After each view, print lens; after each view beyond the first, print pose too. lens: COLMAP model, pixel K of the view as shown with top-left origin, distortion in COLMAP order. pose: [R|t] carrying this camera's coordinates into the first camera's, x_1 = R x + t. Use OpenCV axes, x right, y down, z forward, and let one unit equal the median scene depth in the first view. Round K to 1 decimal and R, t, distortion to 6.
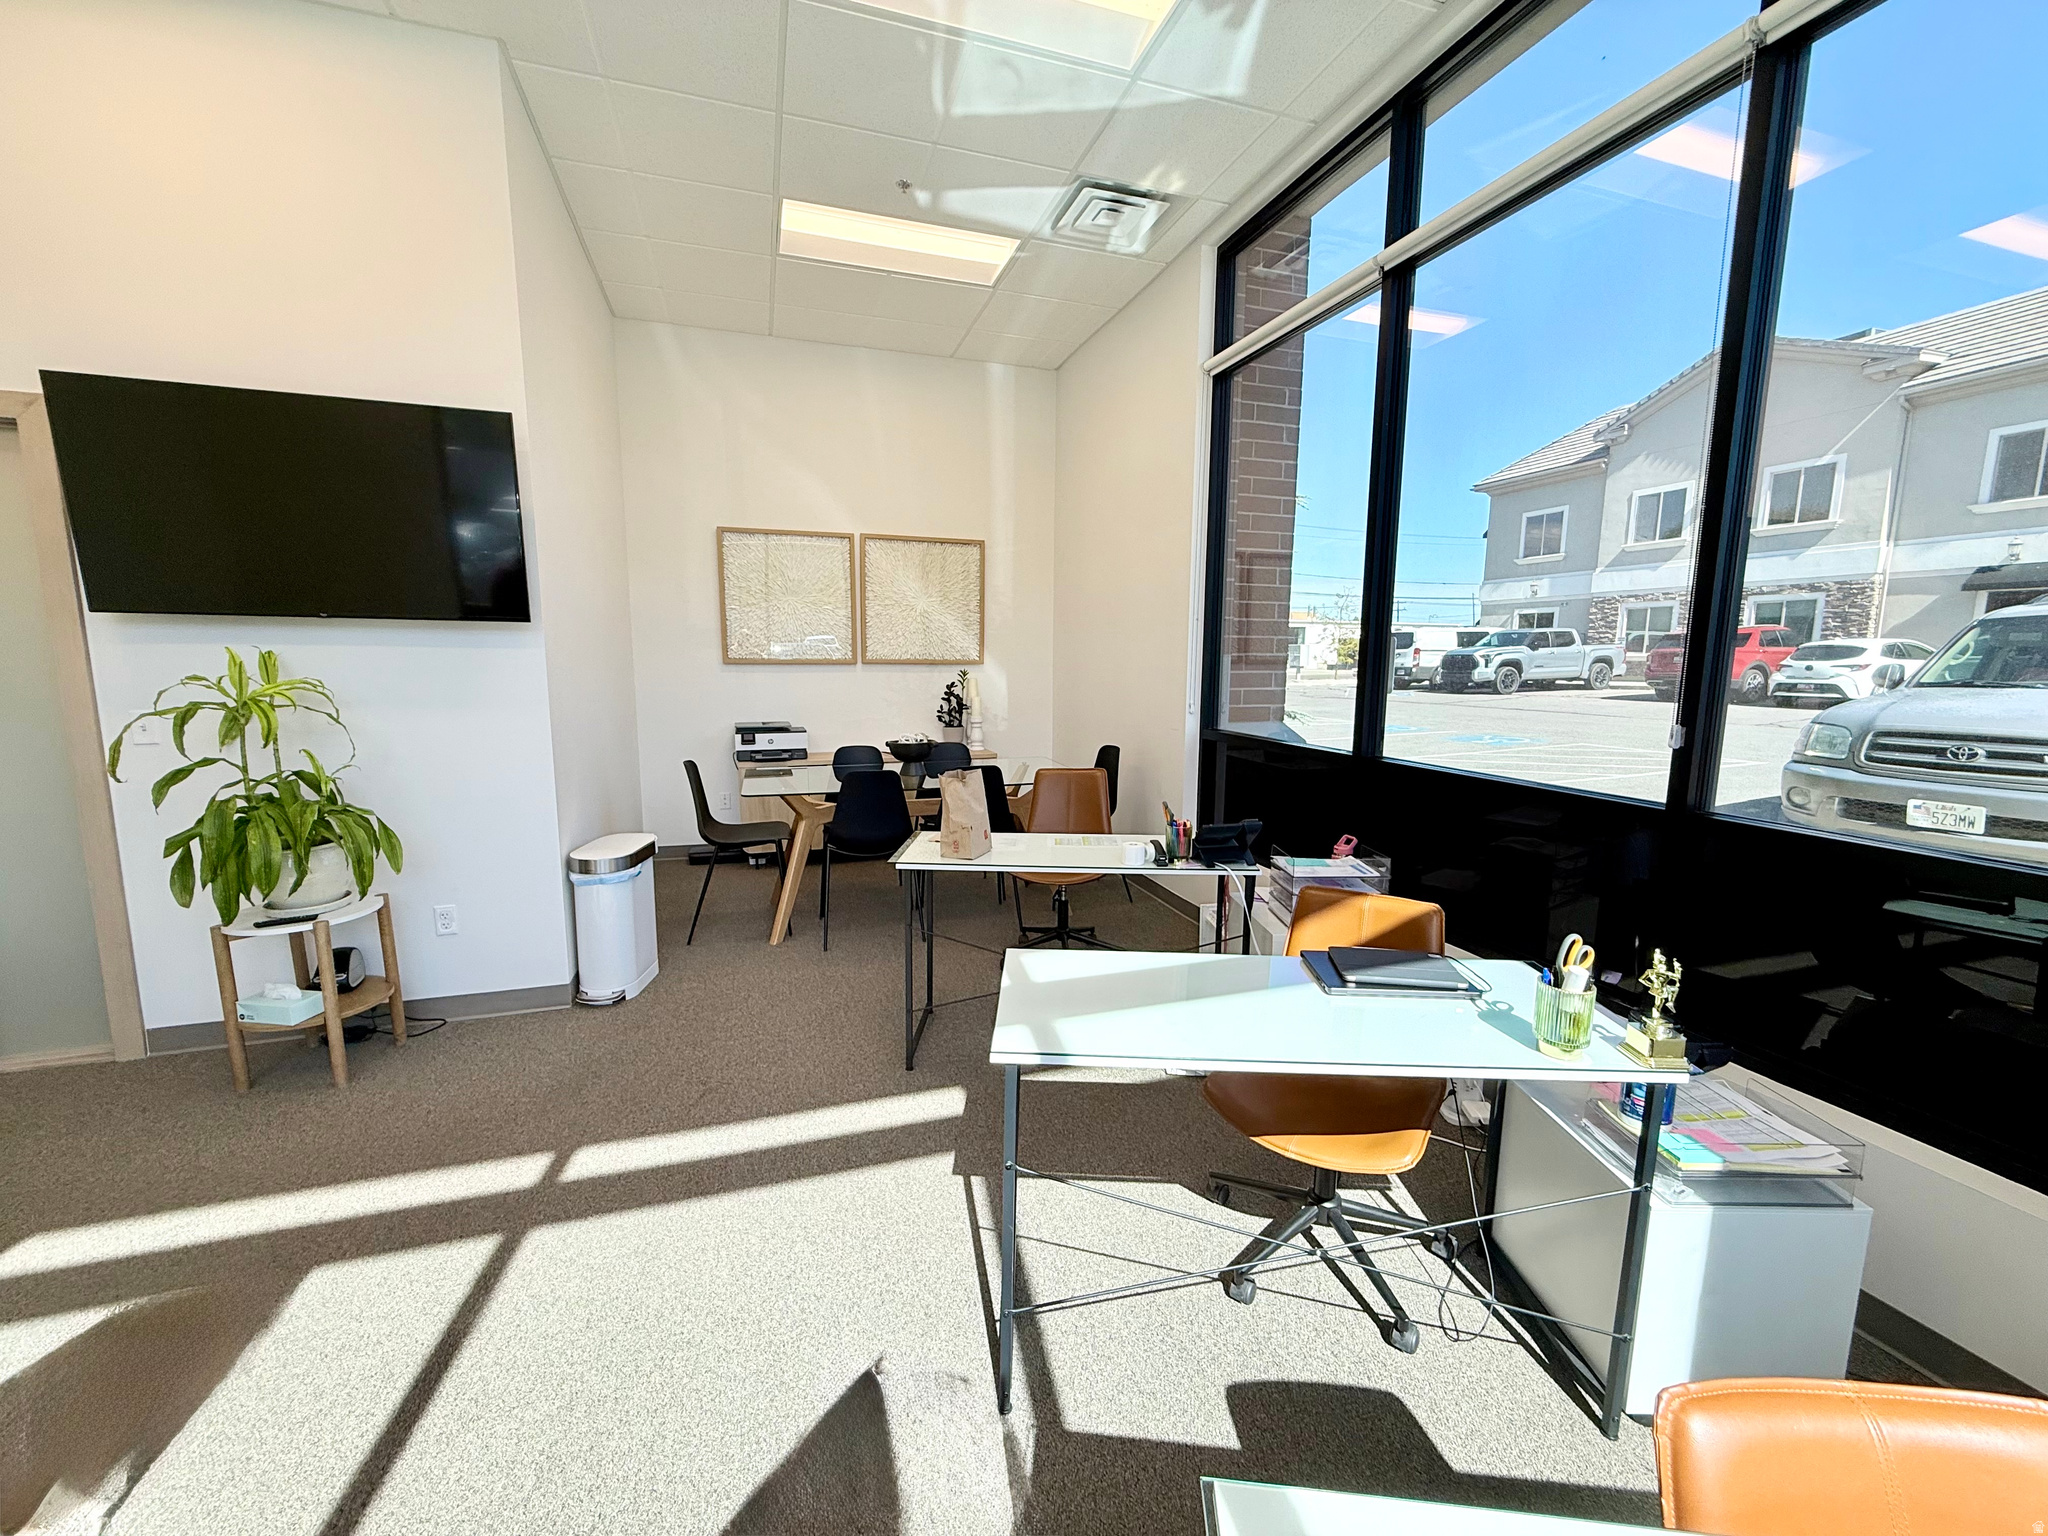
lens RADIAL K [[814.2, 0, 1004.2], [0, 814.2, 767.9], [0, 0, 1]] dist [0.003314, -0.000160]
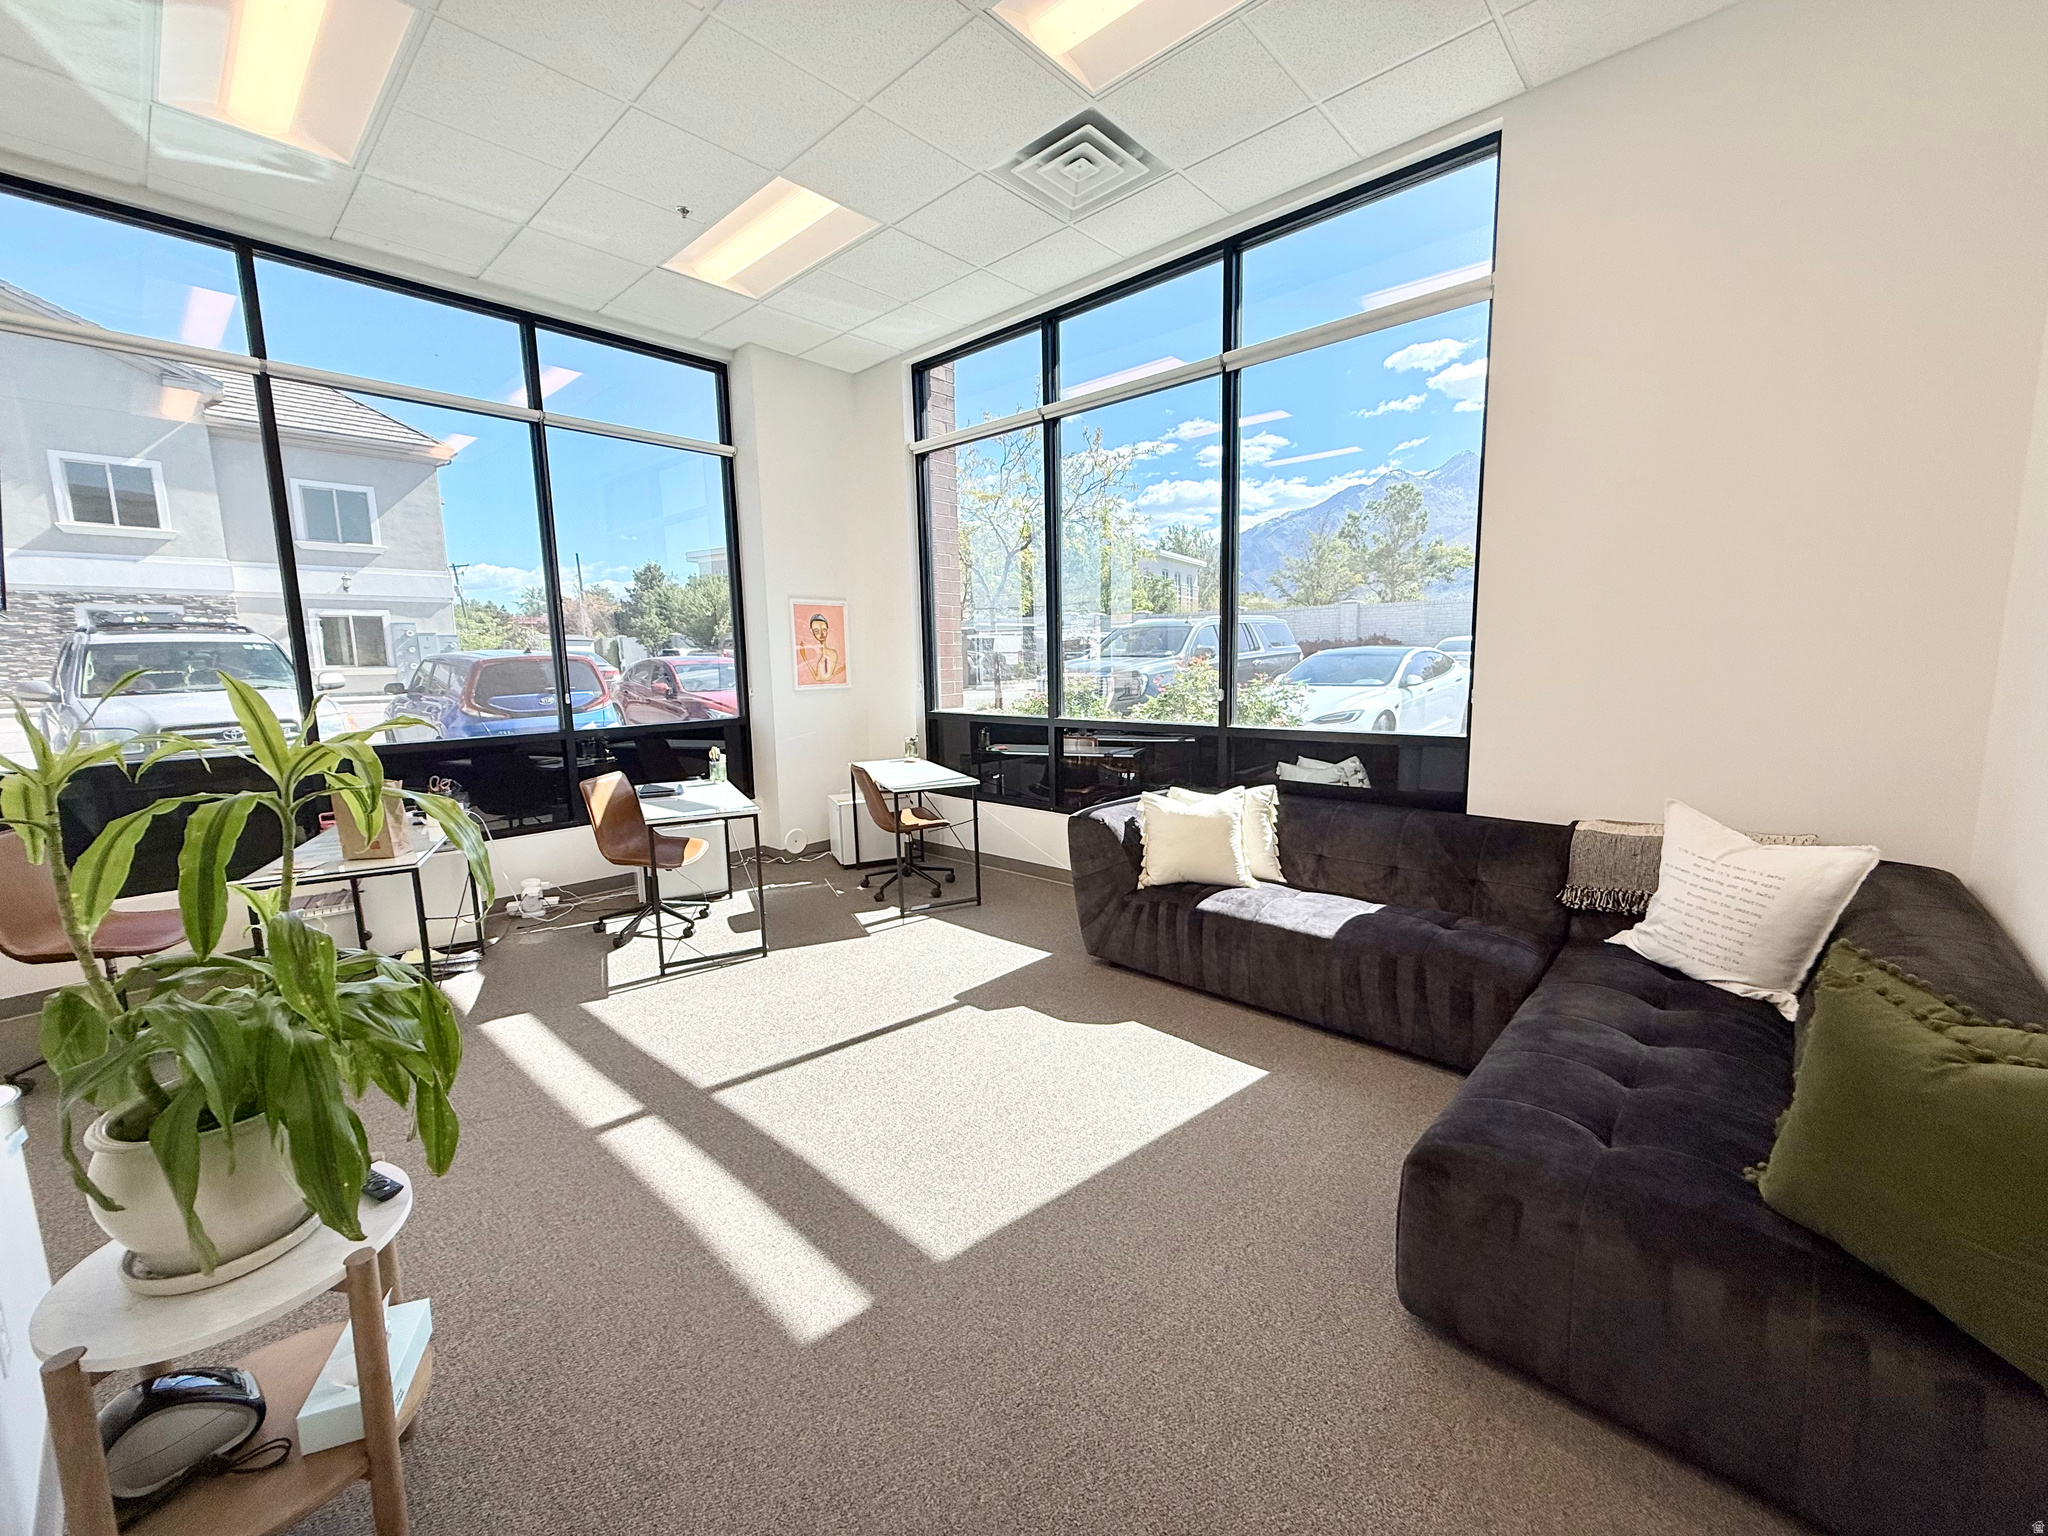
lens RADIAL K [[814.2, 0, 1025.7], [0, 814.2, 748.7], [0, 0, 1]] dist [0.003314, -0.000160]
pose [[-0.491273, -0.110251, 0.863999, -1.671285], [0.138670, 0.969404, 0.202549, -0.156998], [-0.859896, 0.219318, -0.460954, 0.887424]]
